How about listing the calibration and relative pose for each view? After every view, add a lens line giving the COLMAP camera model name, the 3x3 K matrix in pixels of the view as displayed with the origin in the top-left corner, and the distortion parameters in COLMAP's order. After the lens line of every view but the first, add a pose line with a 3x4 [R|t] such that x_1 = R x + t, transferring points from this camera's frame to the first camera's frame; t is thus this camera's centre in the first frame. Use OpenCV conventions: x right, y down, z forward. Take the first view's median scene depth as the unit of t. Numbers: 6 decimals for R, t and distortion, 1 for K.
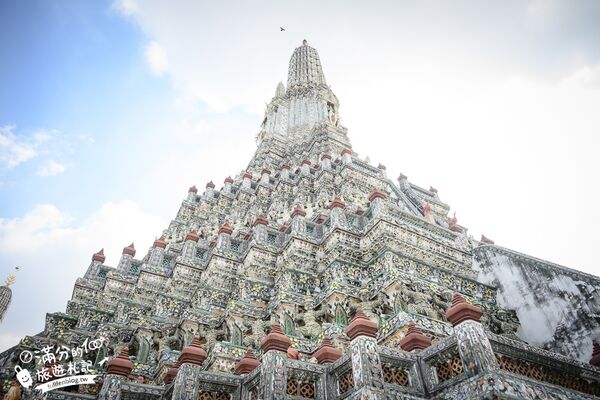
lens RADIAL K [[393.9, 0, 301.3], [0, 393.9, 198.7], [0, 0, 1]] dist [0.001362, -0.005230]
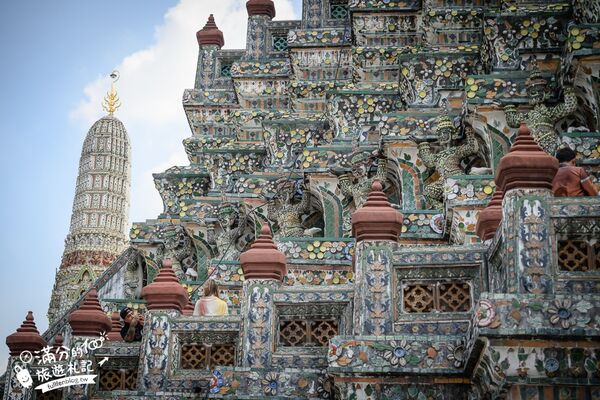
lens RADIAL K [[1058.4, 0, 303.5], [0, 1058.4, 200.2], [0, 0, 1]] dist [-0.003515, 0.000000]
pose [[0.861454, -0.171204, -0.478108, 0.276333], [0.351565, 0.880435, 0.318178, -0.074098], [0.366469, -0.442181, 0.818643, -0.088876]]
